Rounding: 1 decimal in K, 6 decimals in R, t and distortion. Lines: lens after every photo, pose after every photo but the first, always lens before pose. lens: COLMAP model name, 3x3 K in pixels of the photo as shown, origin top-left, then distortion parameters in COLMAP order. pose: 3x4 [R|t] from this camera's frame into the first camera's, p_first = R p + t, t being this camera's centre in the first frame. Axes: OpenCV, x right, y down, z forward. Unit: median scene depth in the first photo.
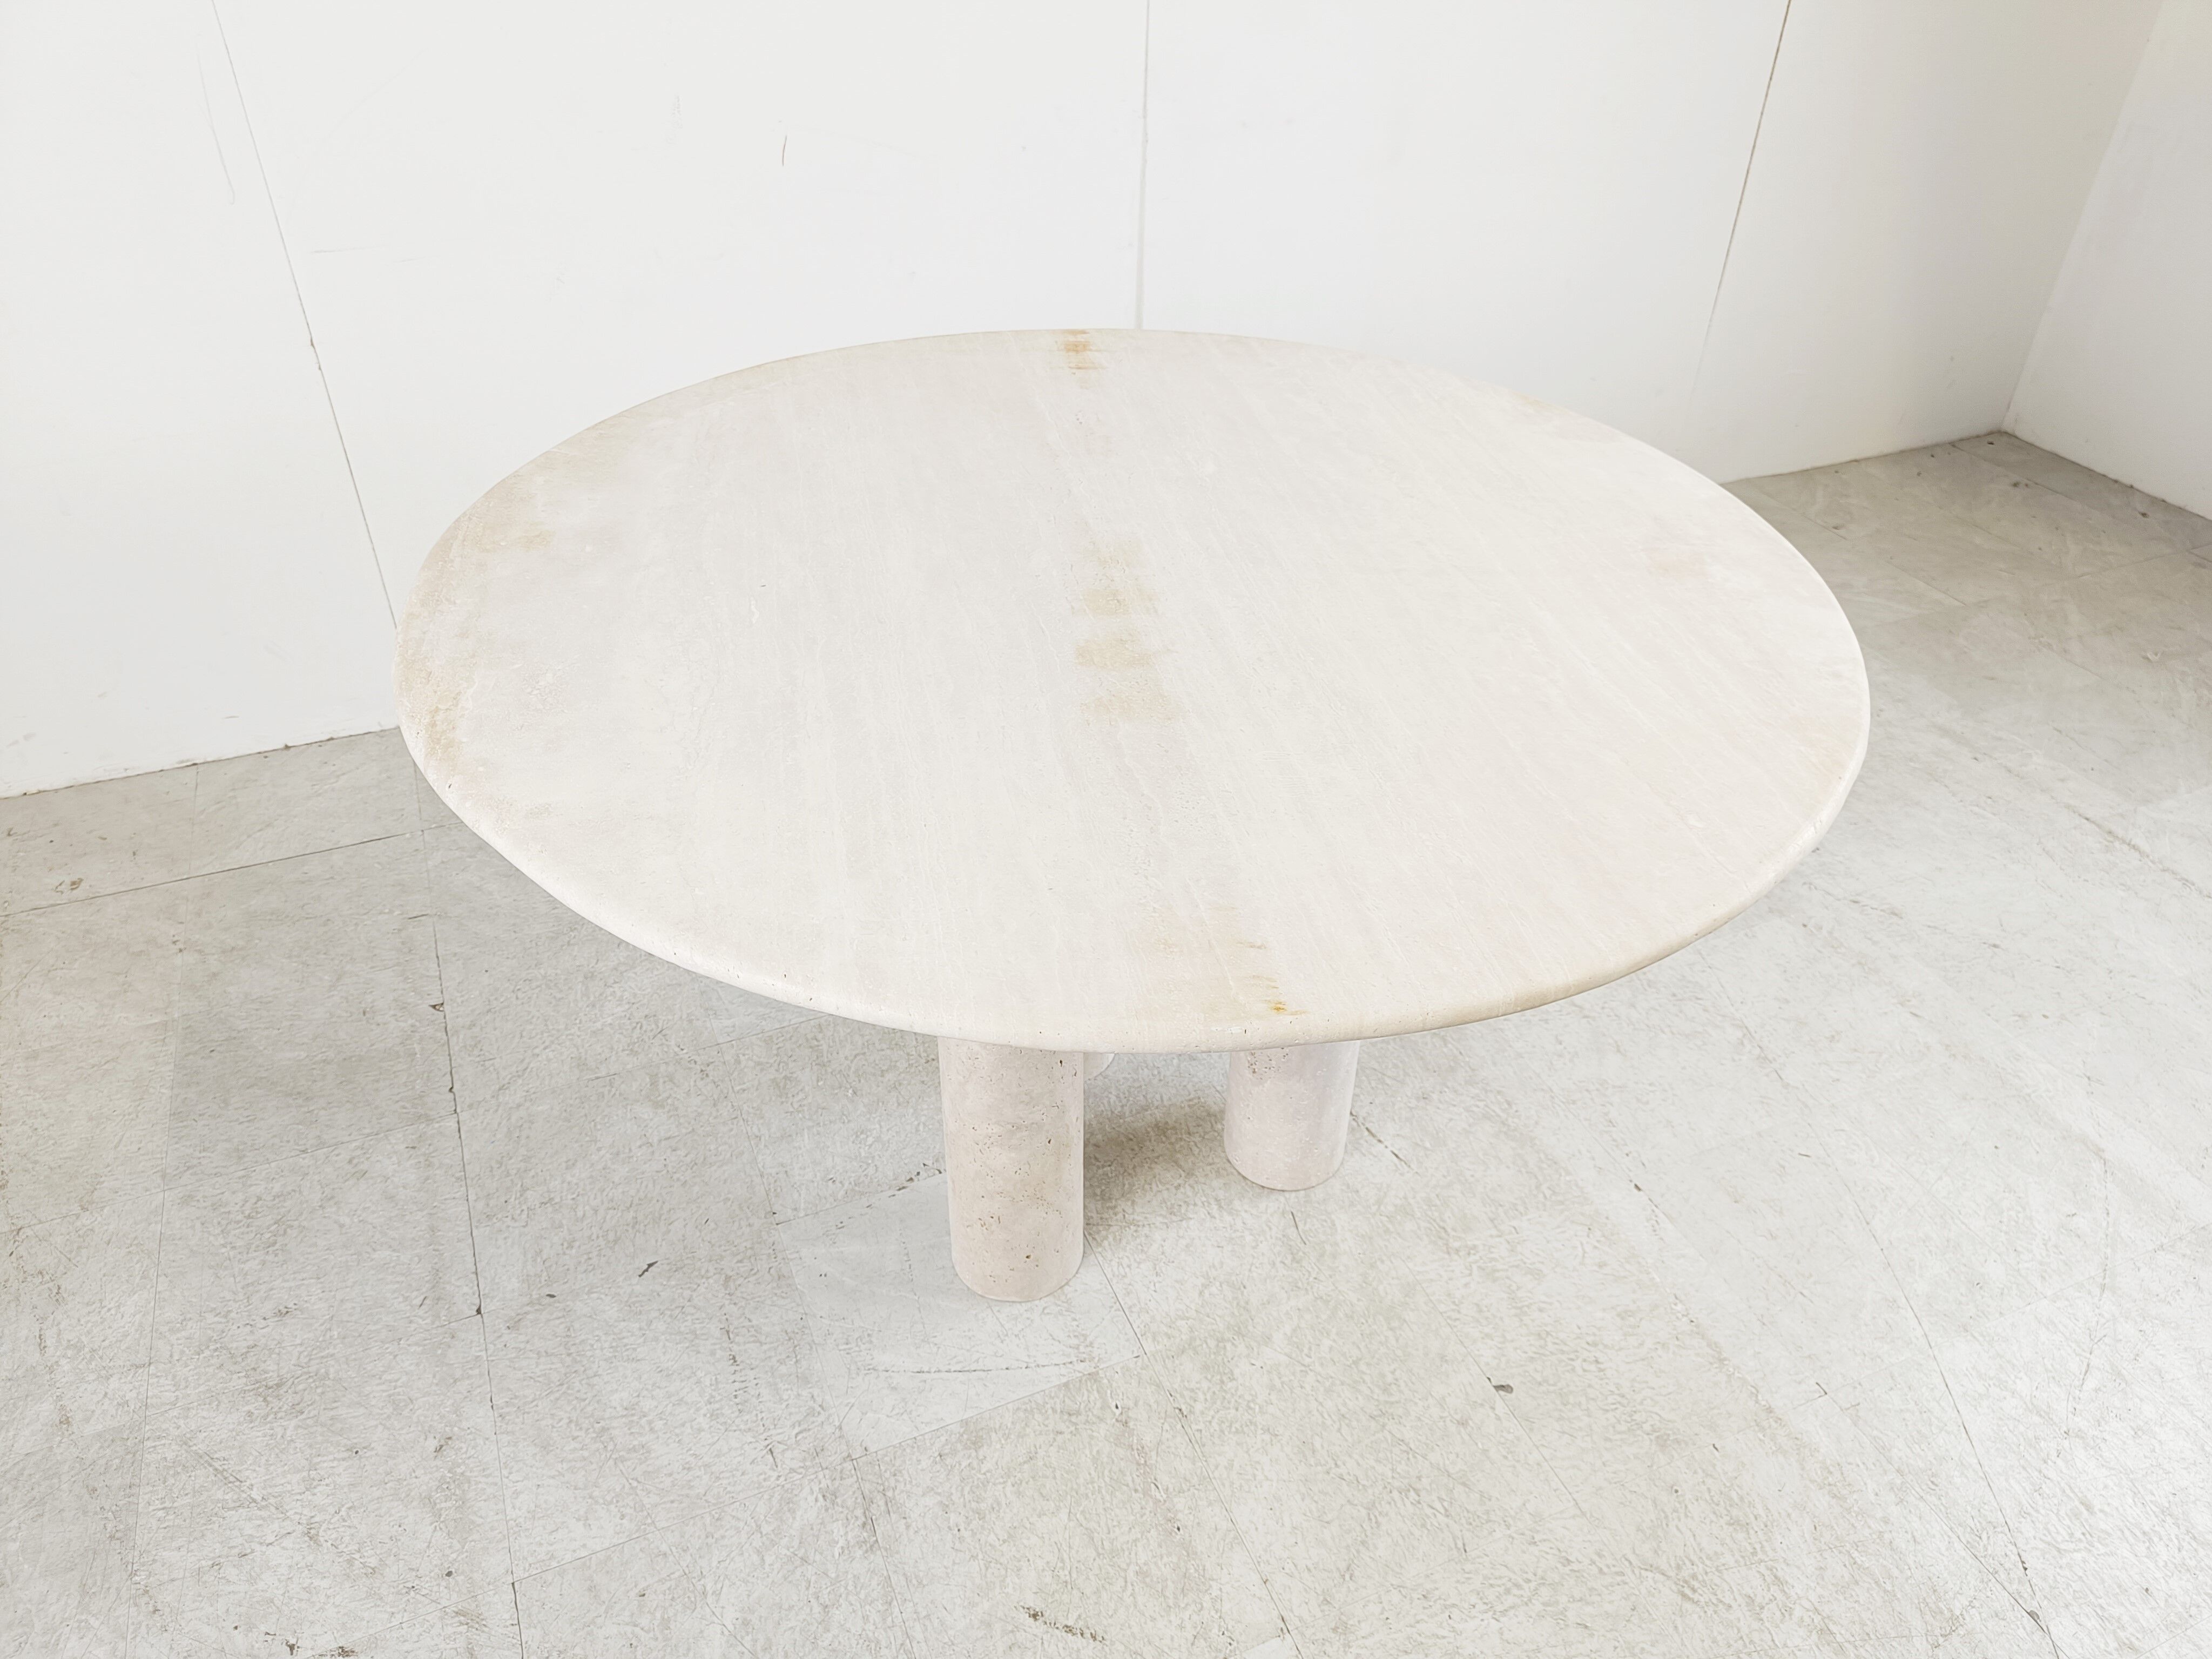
lens RADIAL K [[1513.7, 0, 1091.2], [0, 1513.7, 810.6], [0, 0, 1]] dist [0.007785, -0.000653]
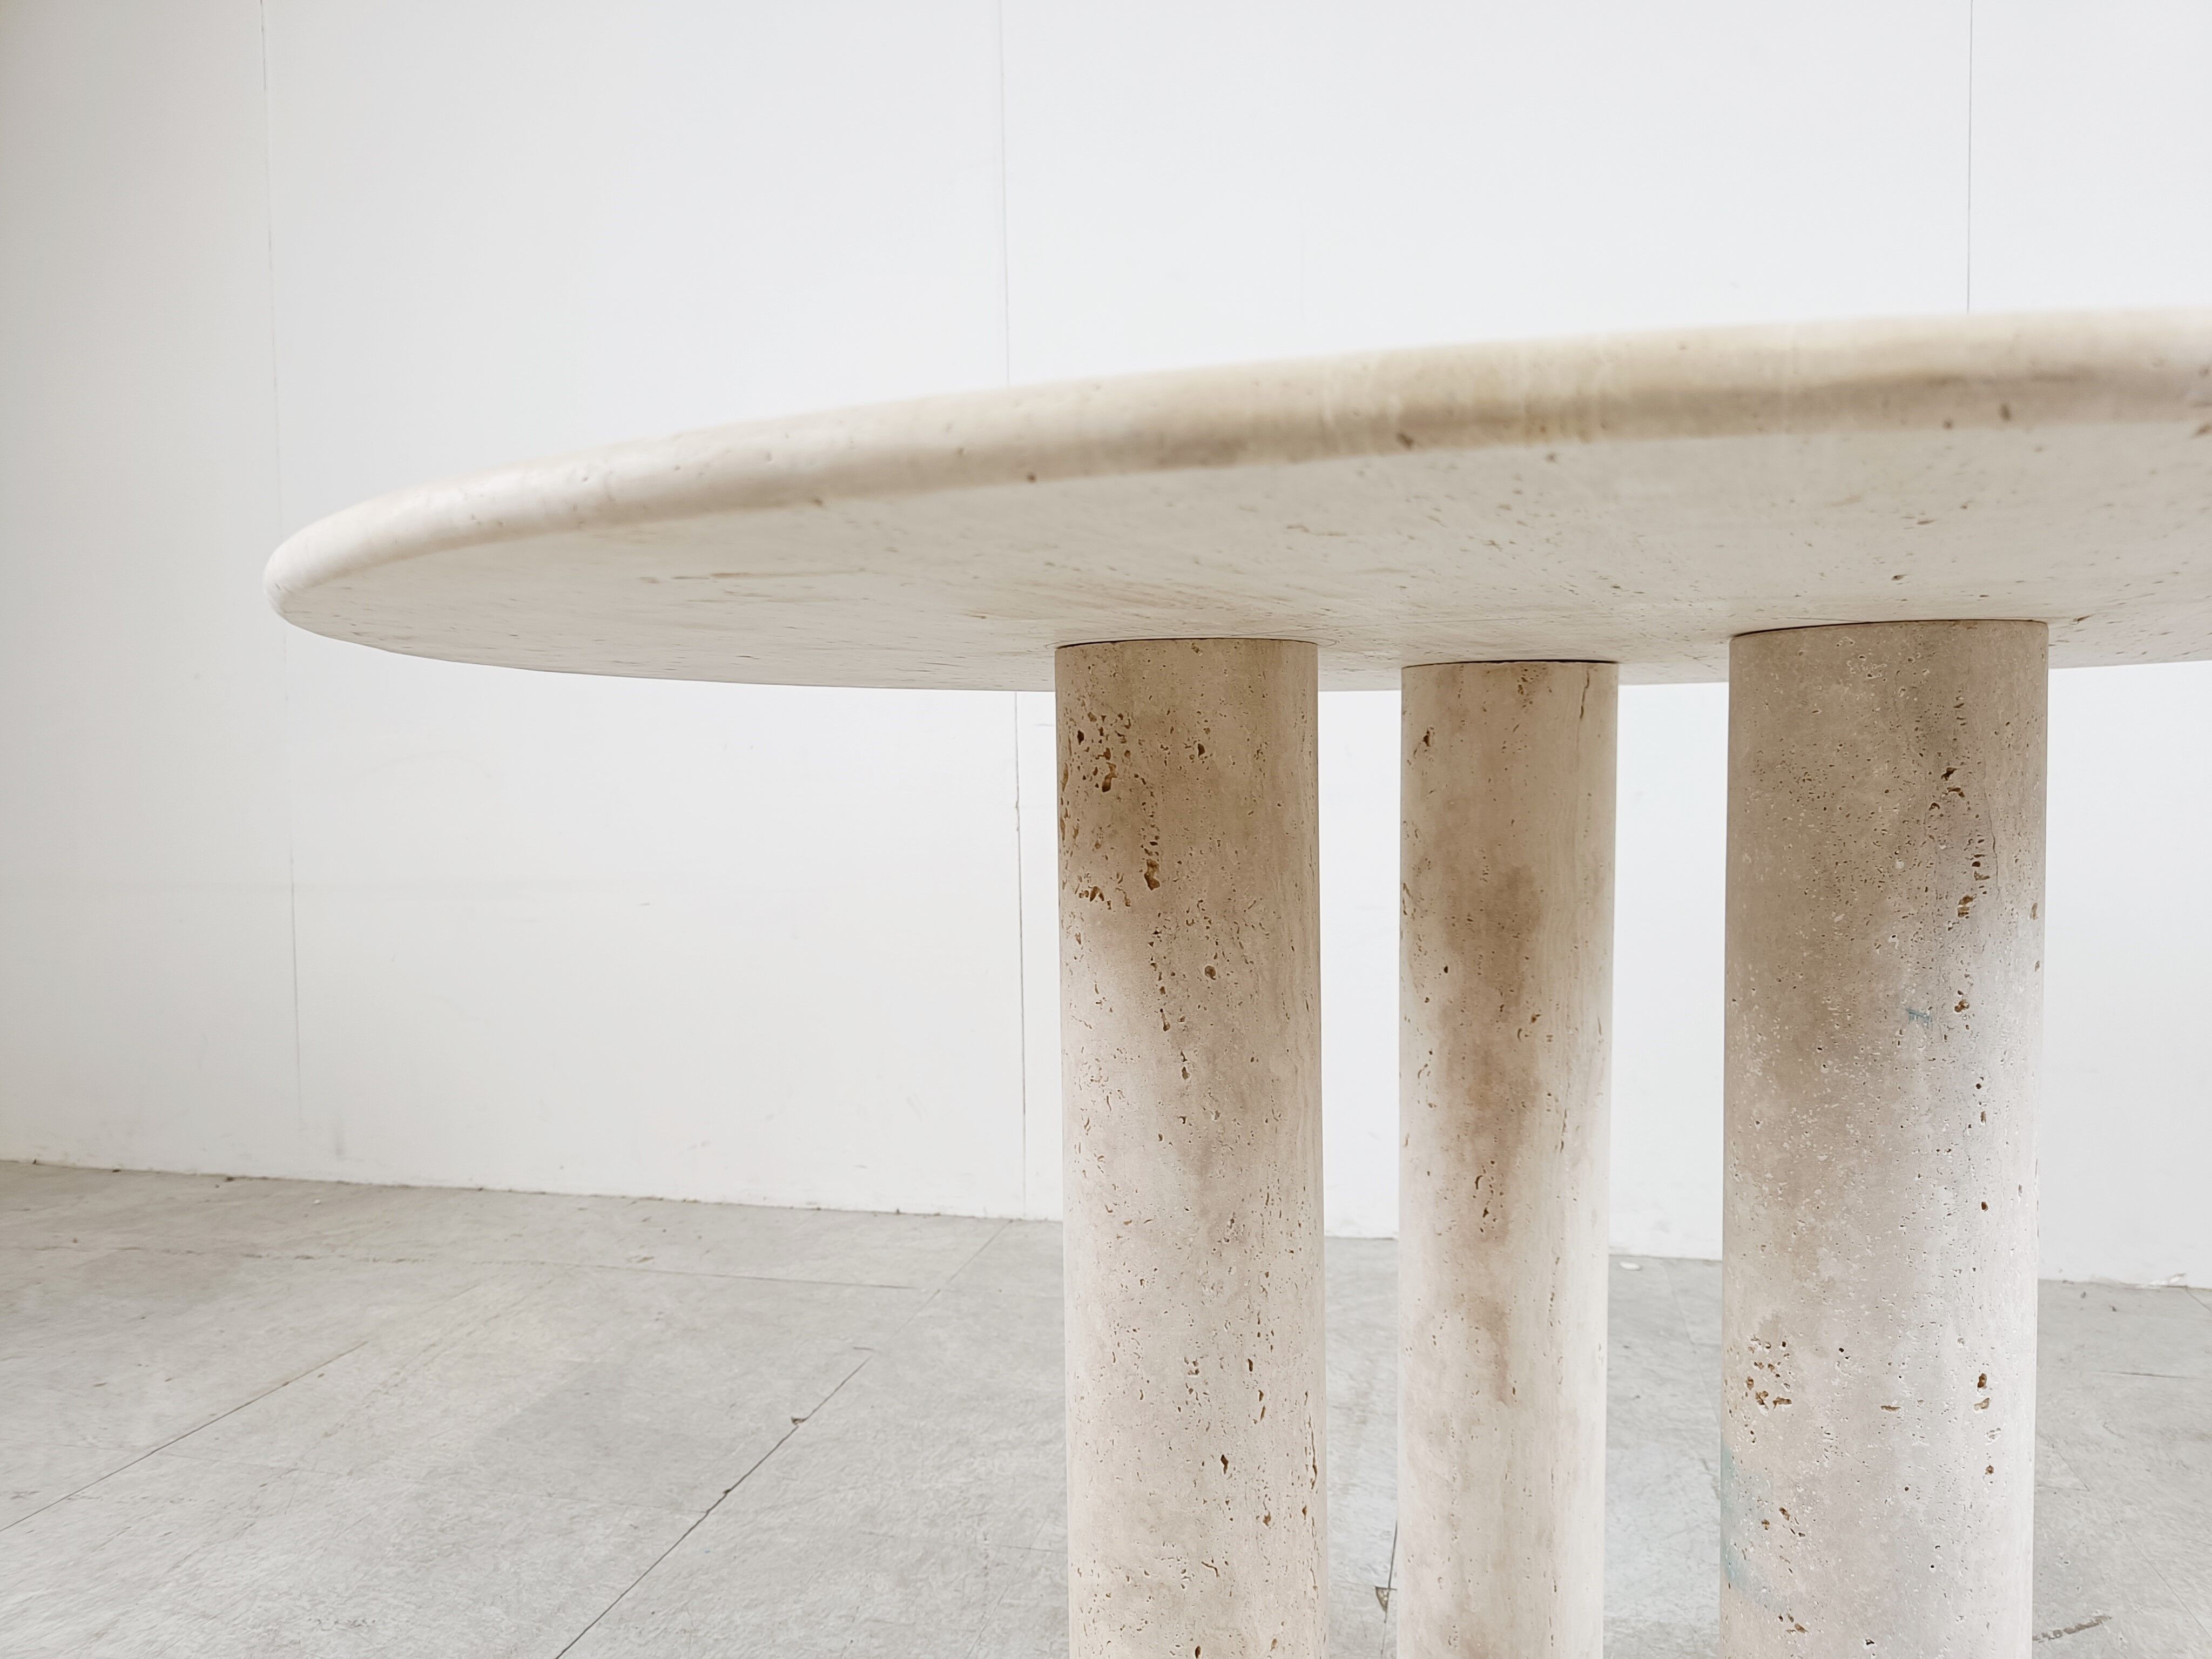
lens RADIAL K [[1513.7, 0, 1119.4], [0, 1513.7, 861.1], [0, 0, 1]] dist [0.007785, -0.000653]
pose [[0.806170, 0.014081, -0.591516, 0.233018], [-0.323075, 0.848007, -0.420127, 0.198913], [0.495694, 0.529798, 0.688187, 0.451067]]
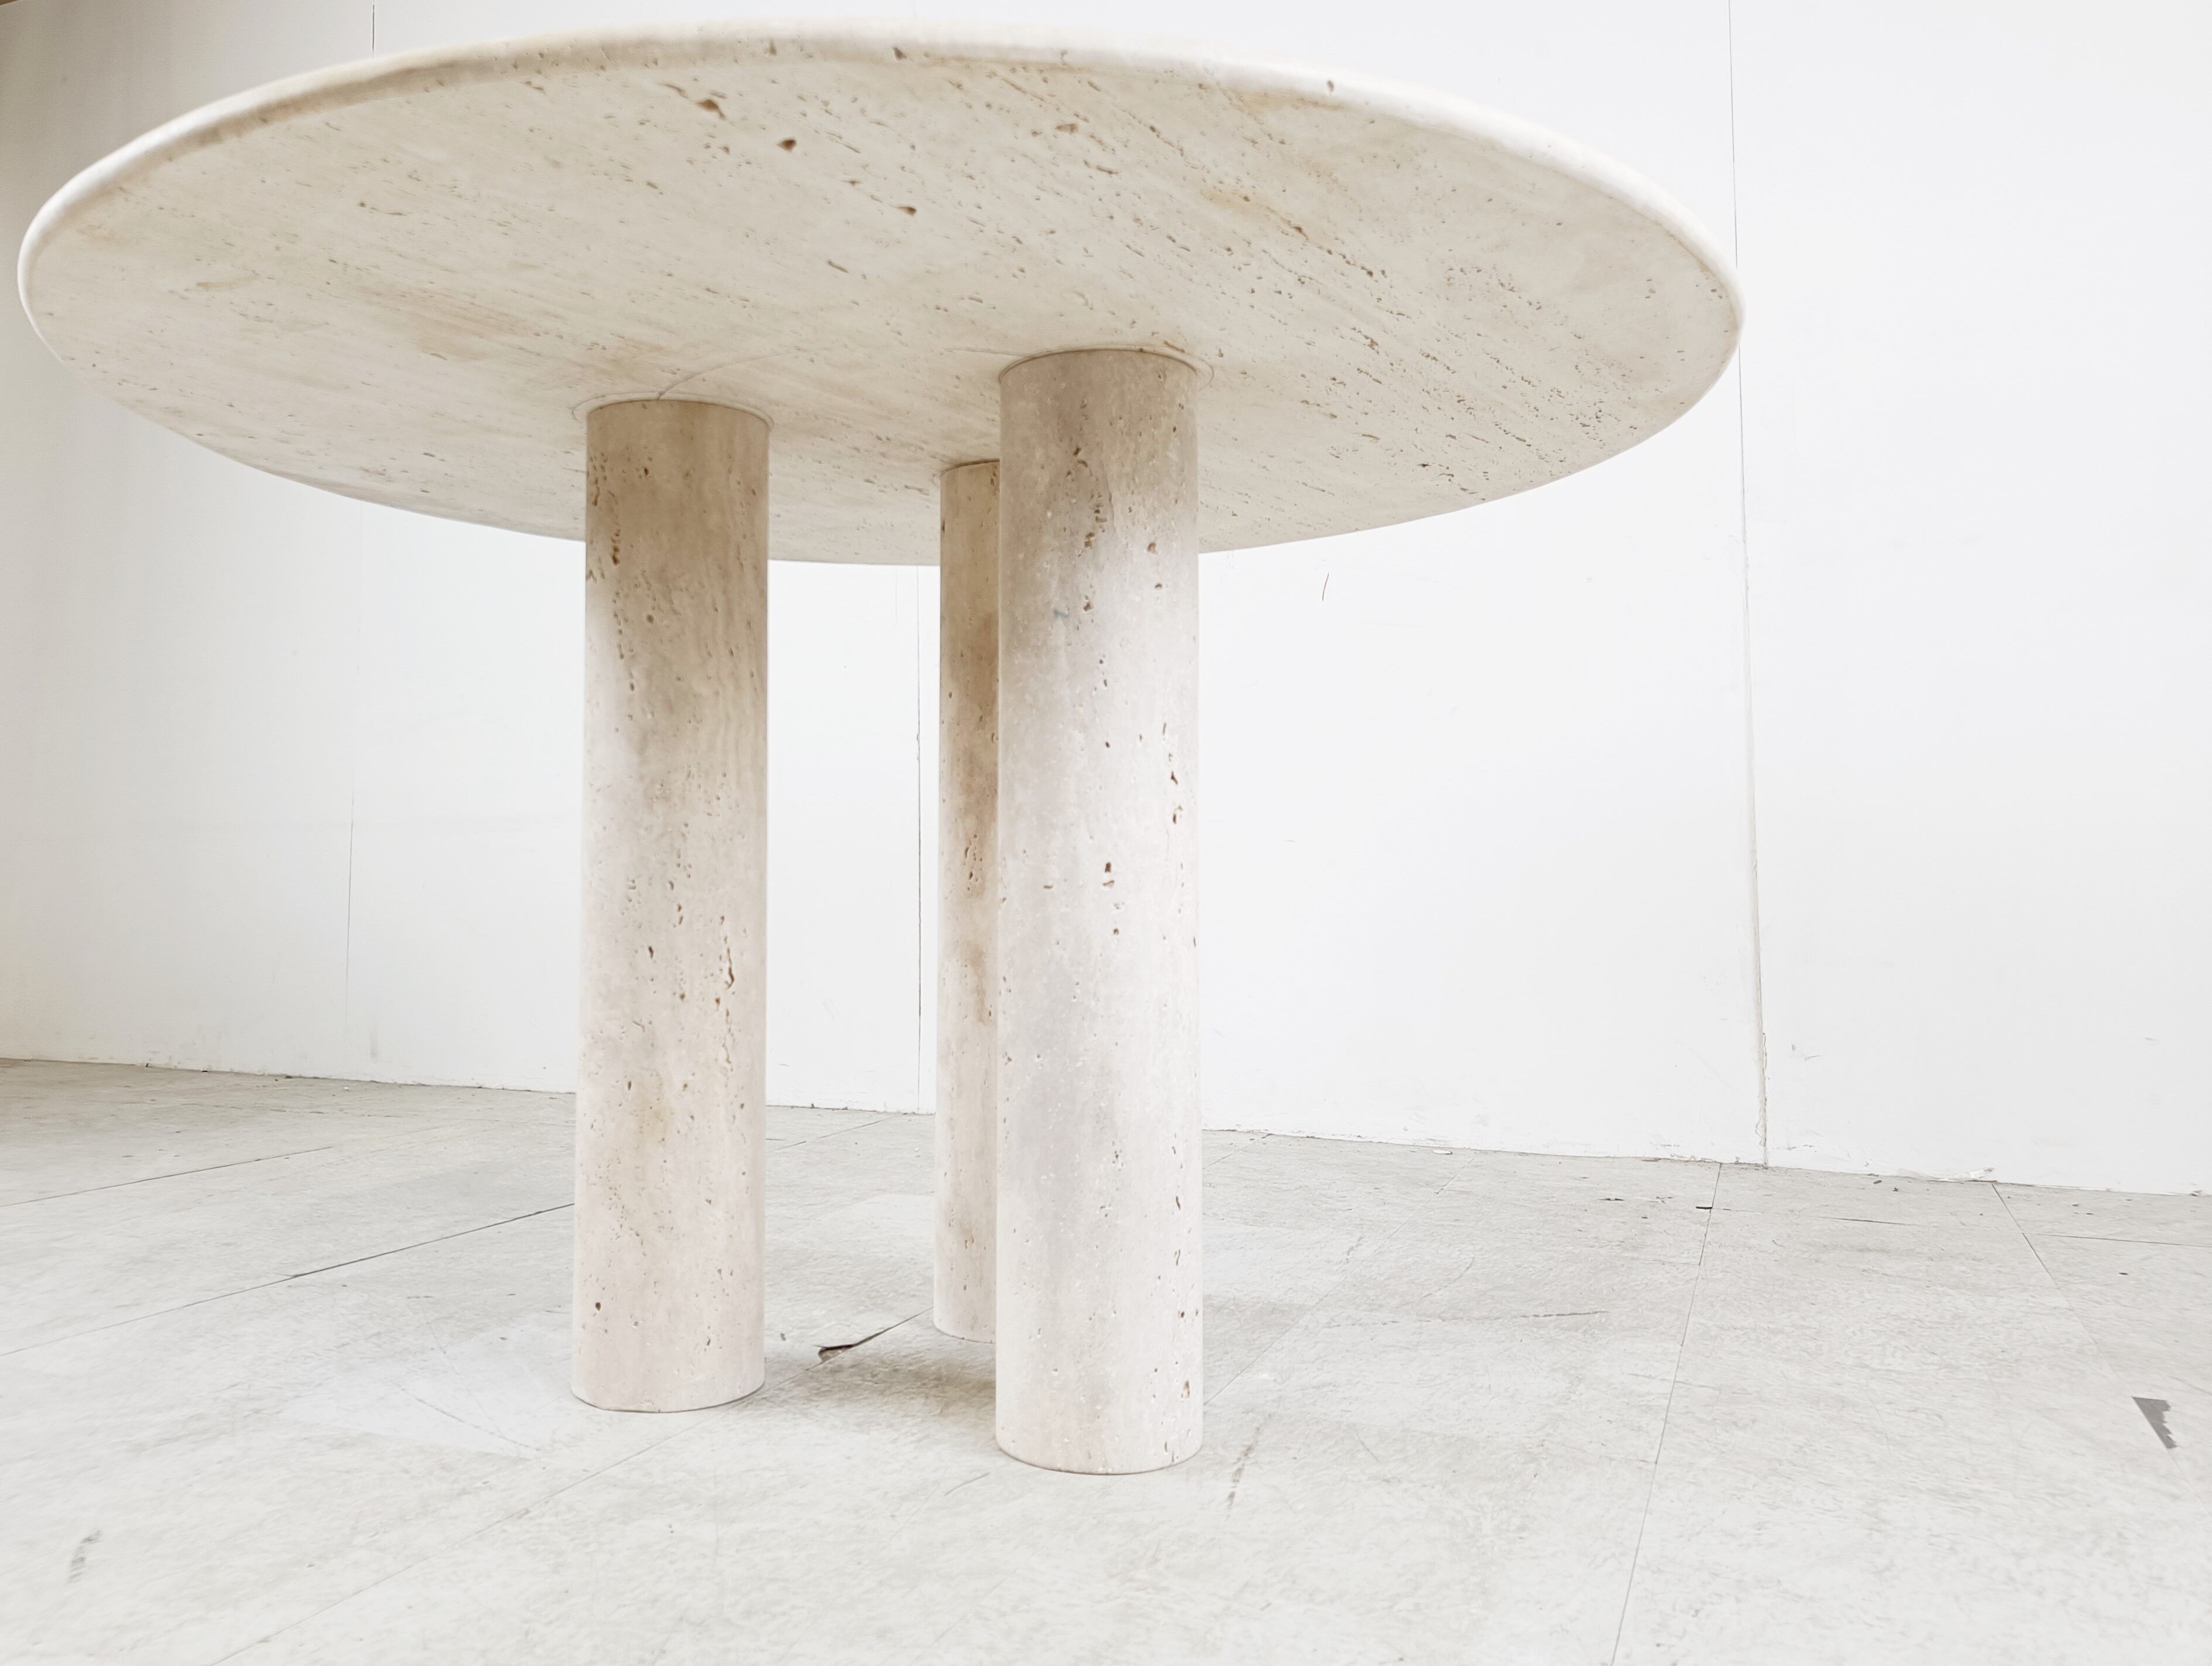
lens RADIAL K [[1606.2, 0, 1017.5], [0, 1606.2, 793.6], [0, 0, 1]] dist [0.028571, -0.018799]
pose [[0.679957, -0.049607, -0.731572, 0.638140], [-0.415213, 0.796288, -0.439913, 0.345267], [0.604365, 0.602881, 0.520844, 0.567231]]
